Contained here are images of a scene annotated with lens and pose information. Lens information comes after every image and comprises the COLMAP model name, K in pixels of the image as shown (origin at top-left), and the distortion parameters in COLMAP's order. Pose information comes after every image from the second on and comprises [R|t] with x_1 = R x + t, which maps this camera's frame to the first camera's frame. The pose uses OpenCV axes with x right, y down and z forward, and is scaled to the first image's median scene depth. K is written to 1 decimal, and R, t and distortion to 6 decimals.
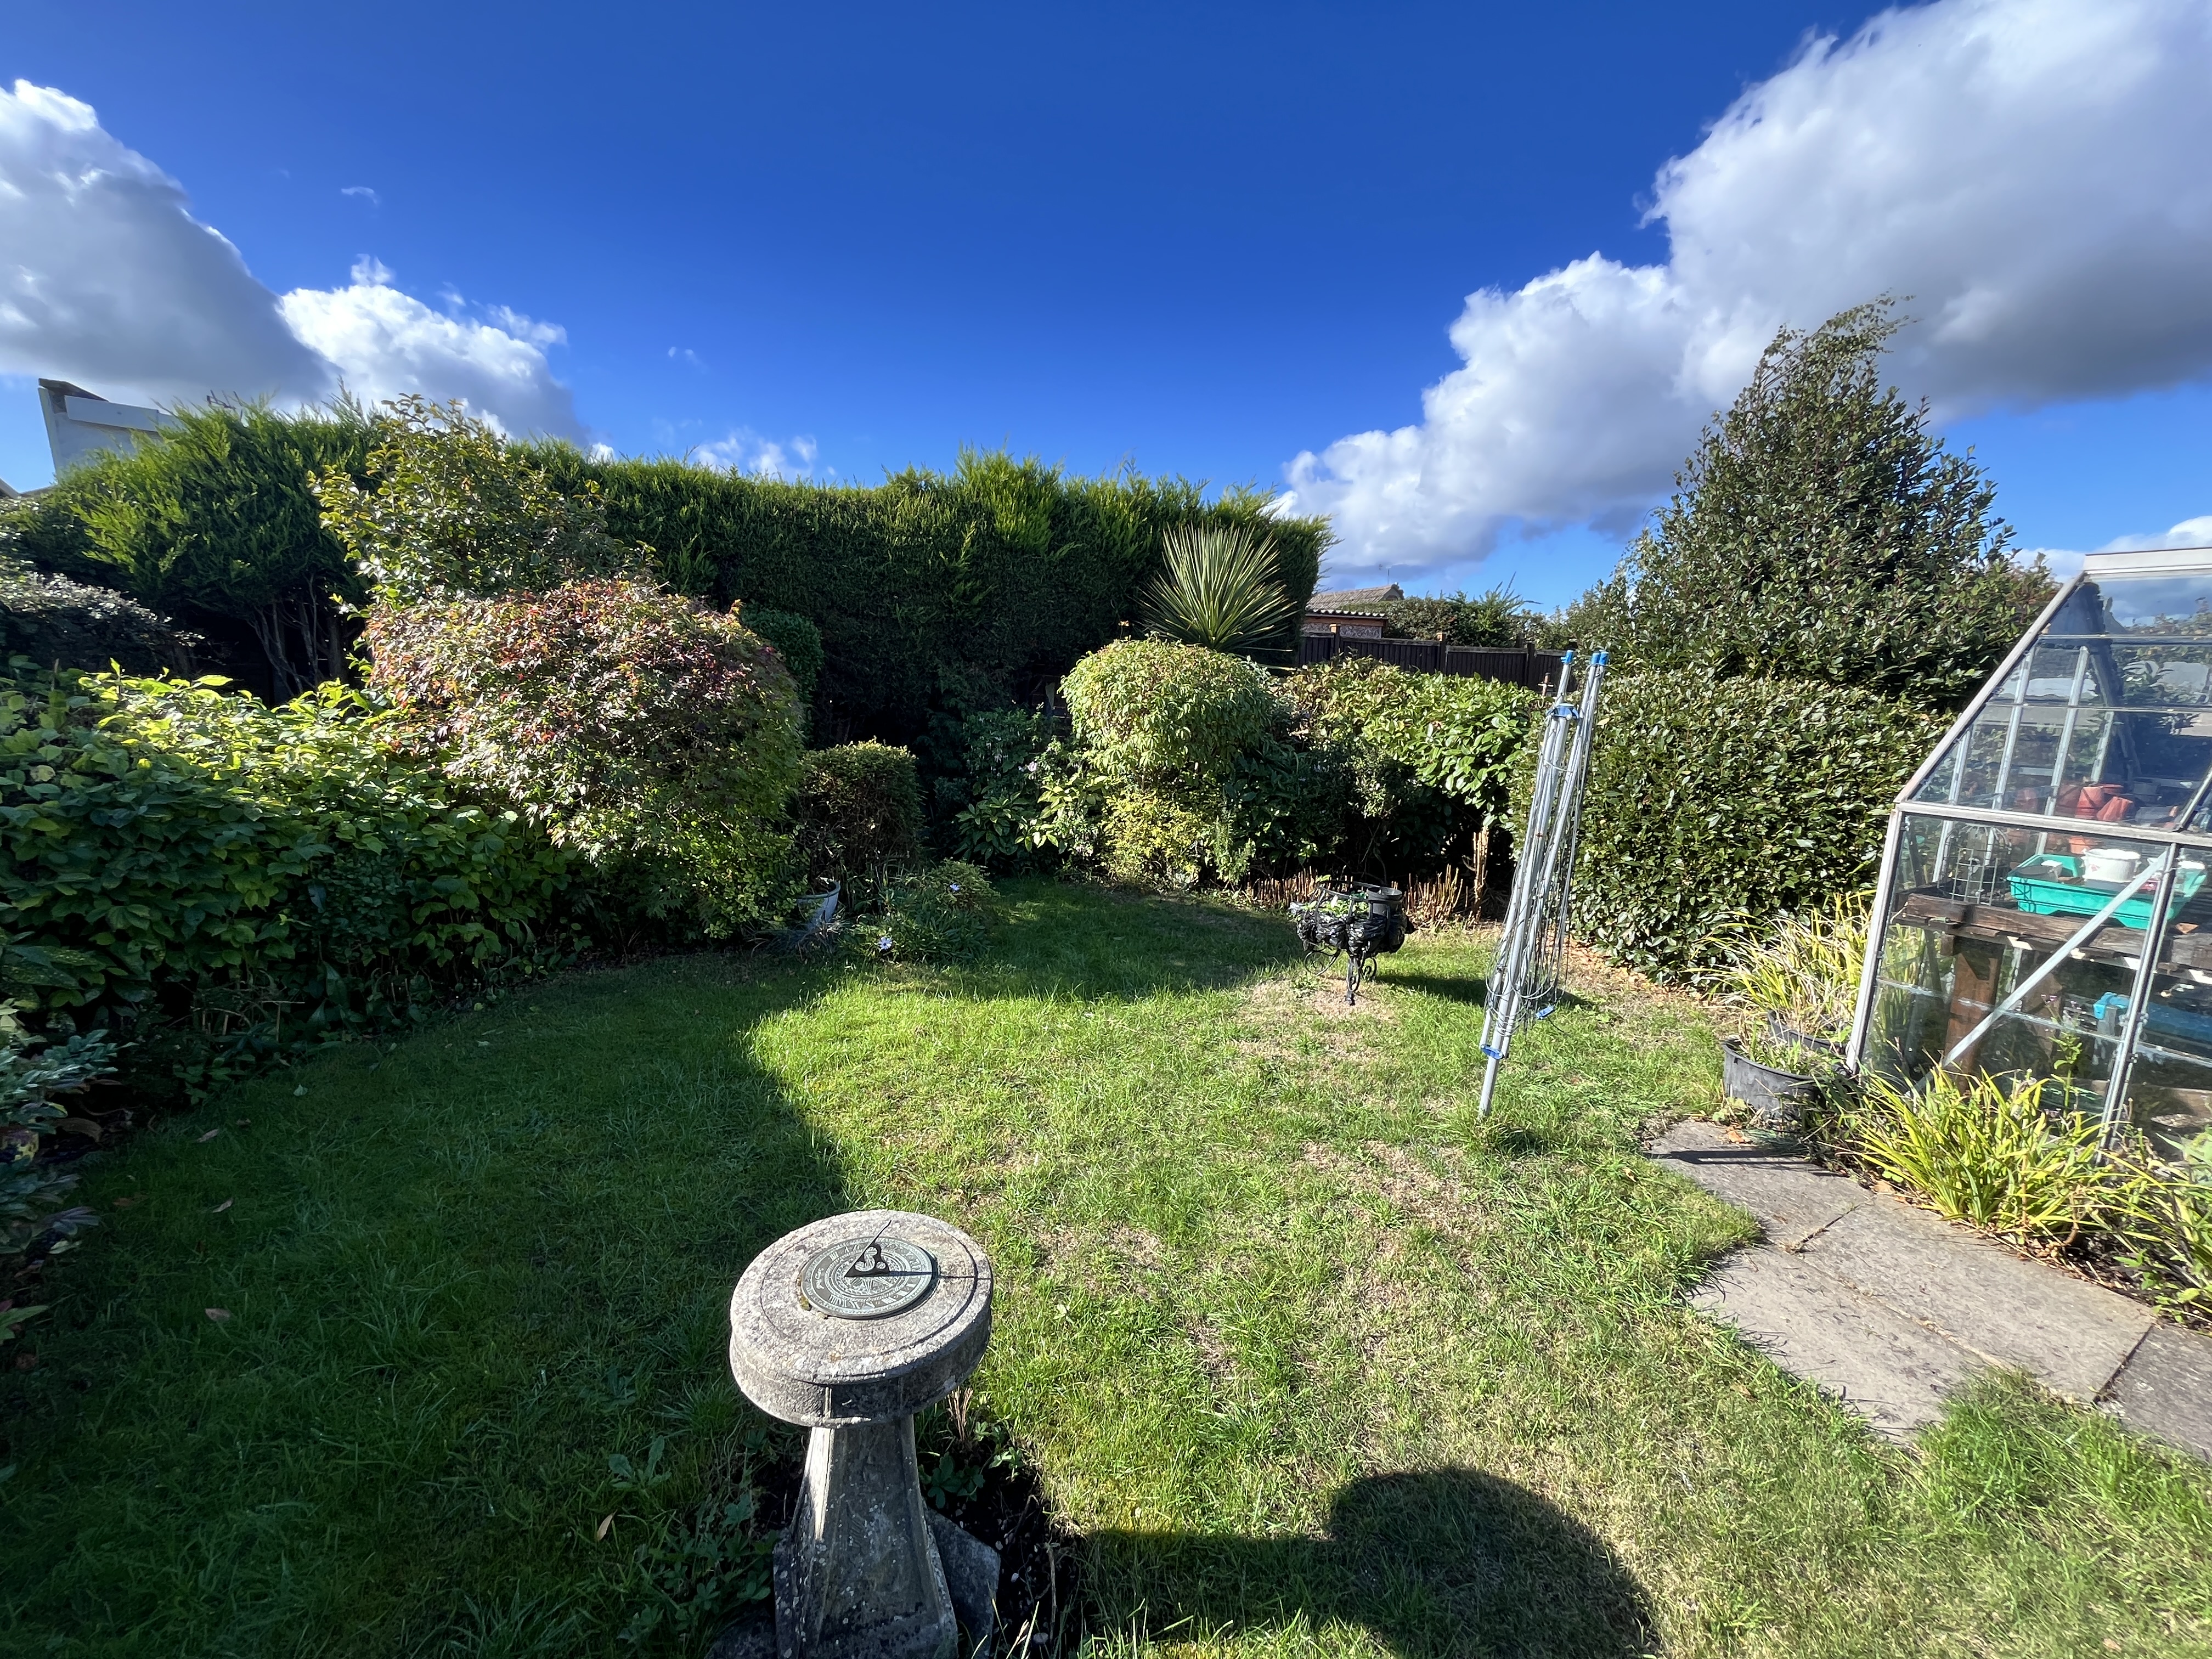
lens RADIAL K [[900.5, 0, 1095.3], [0, 900.5, 860.7], [0, 0, 1]] dist [-0.005886, 0.000936]
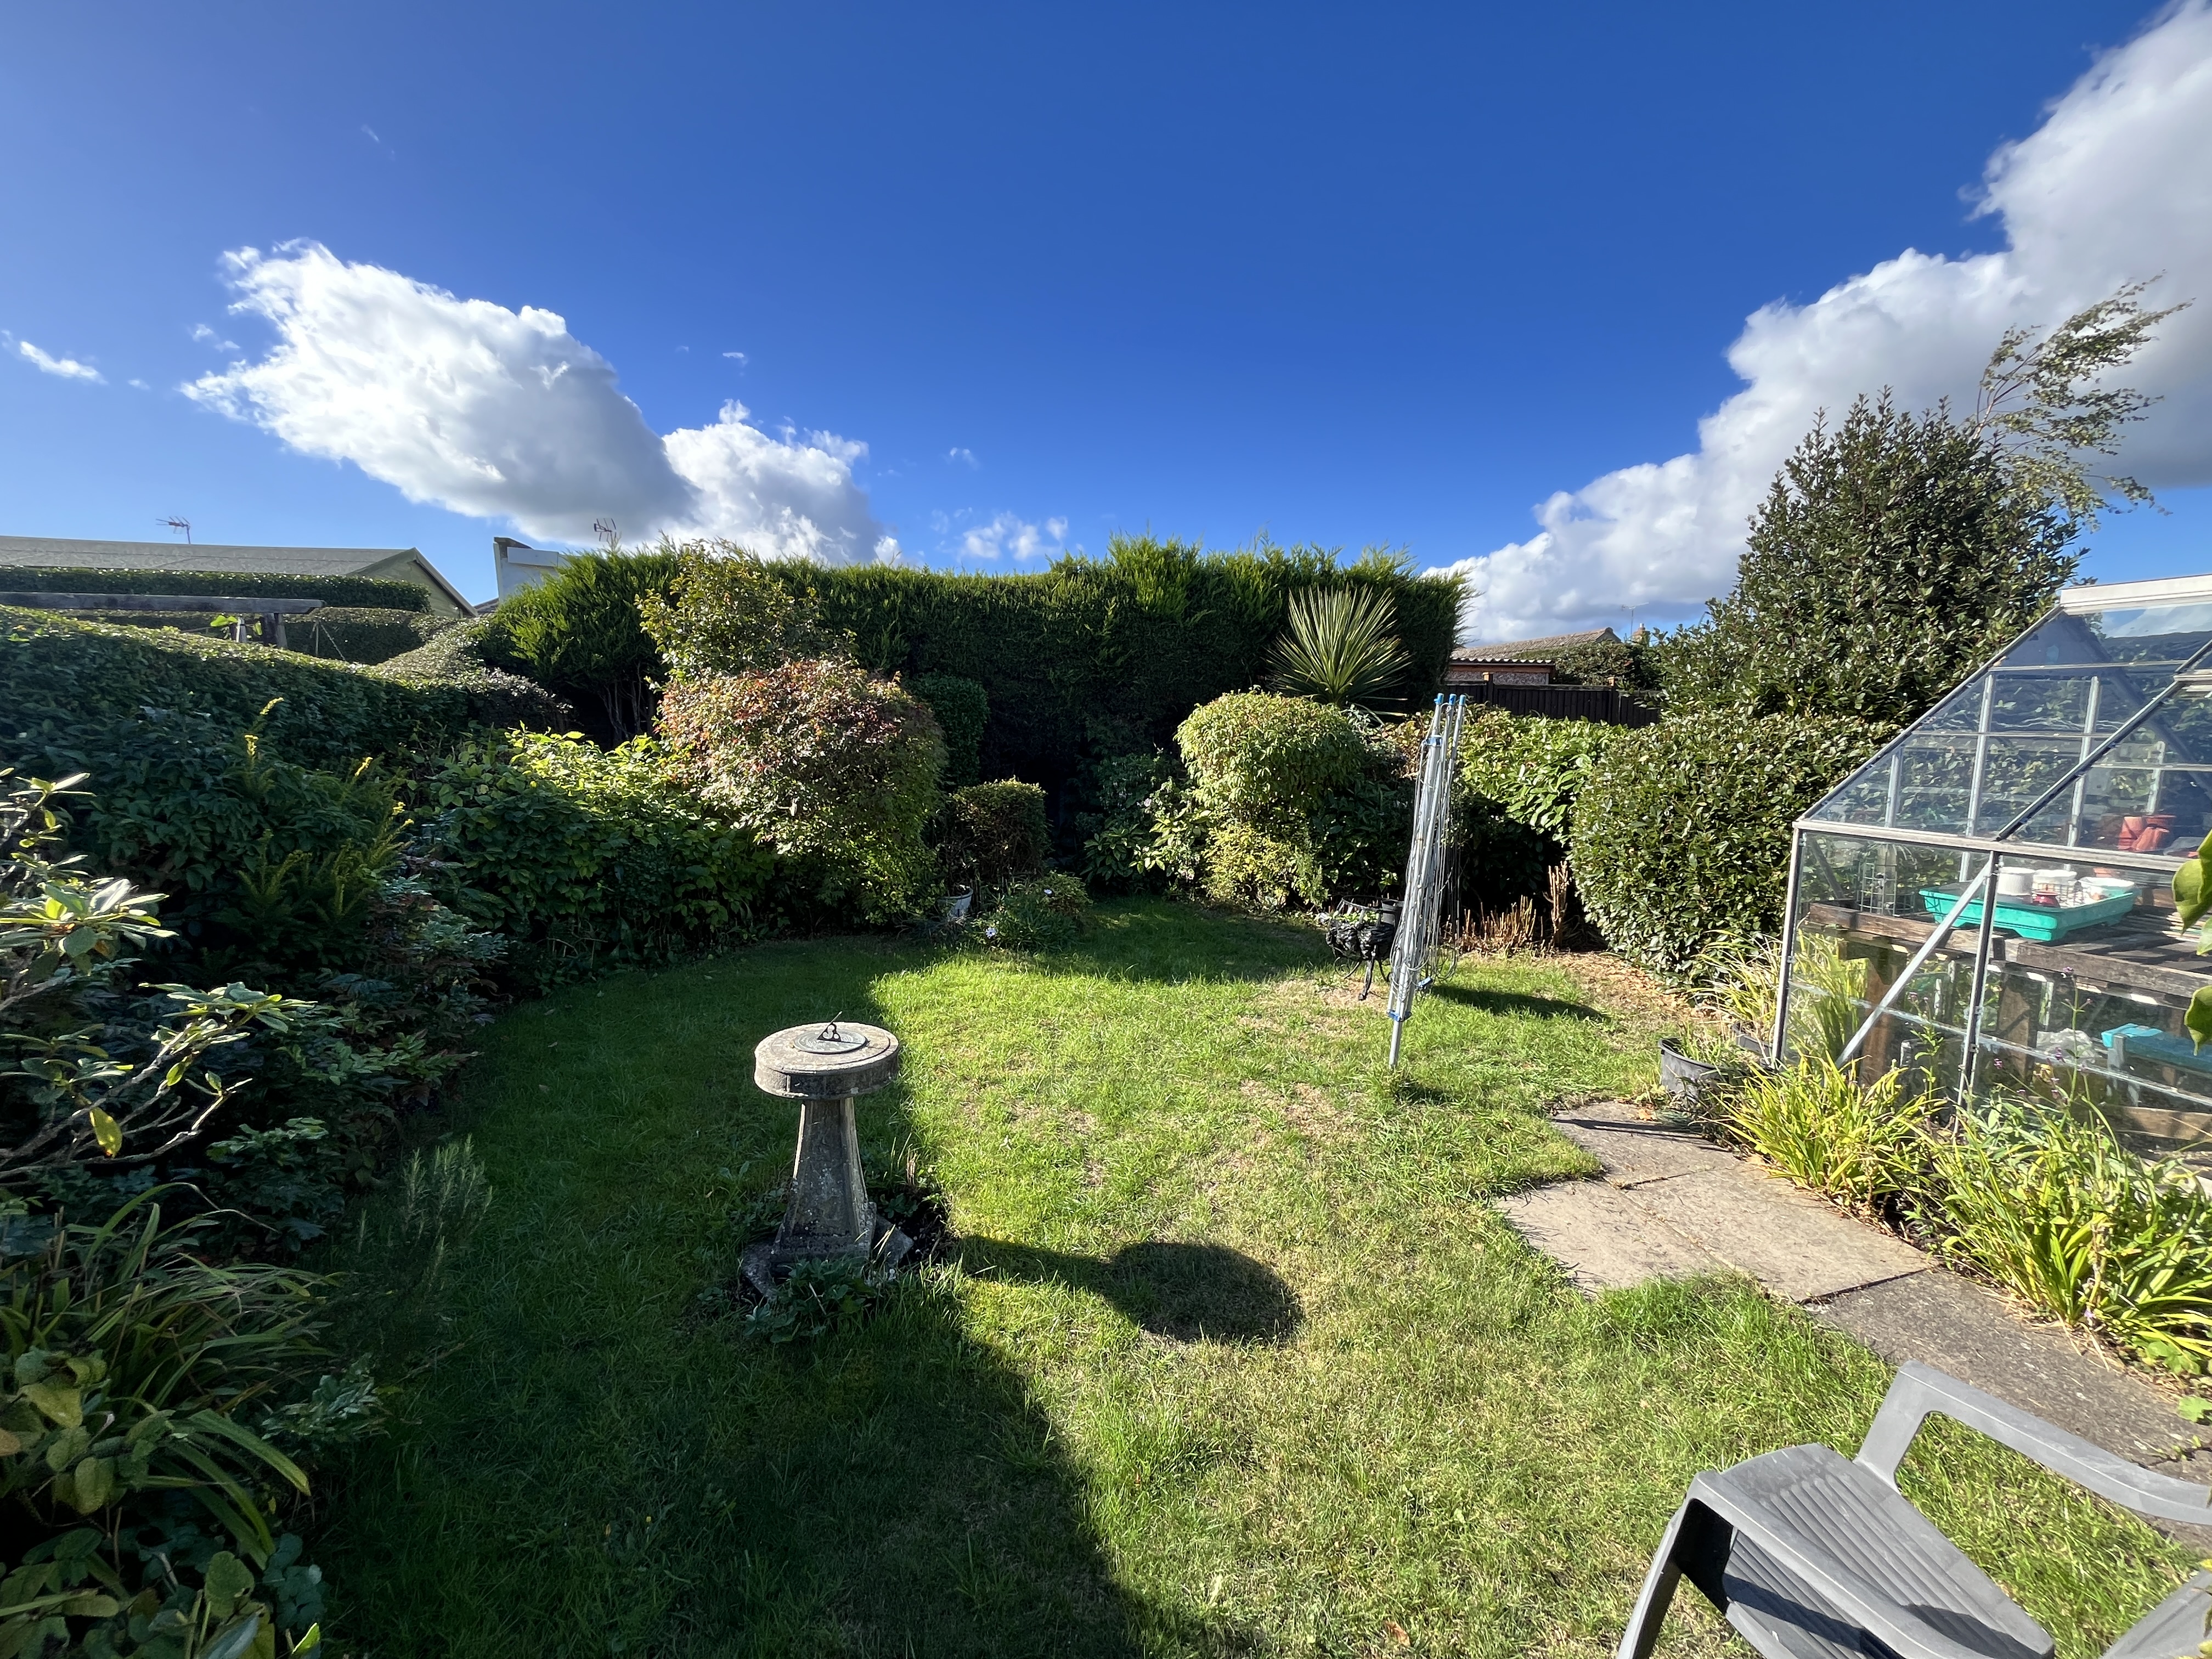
lens RADIAL K [[900.5, 0, 1090.0], [0, 900.5, 872.2], [0, 0, 1]] dist [-0.005886, 0.000936]
pose [[0.965703, 0.026509, -0.258292, 0.229403], [-0.038776, 0.998343, -0.042514, 0.055127], [0.256737, 0.051071, 0.965131, -0.206345]]
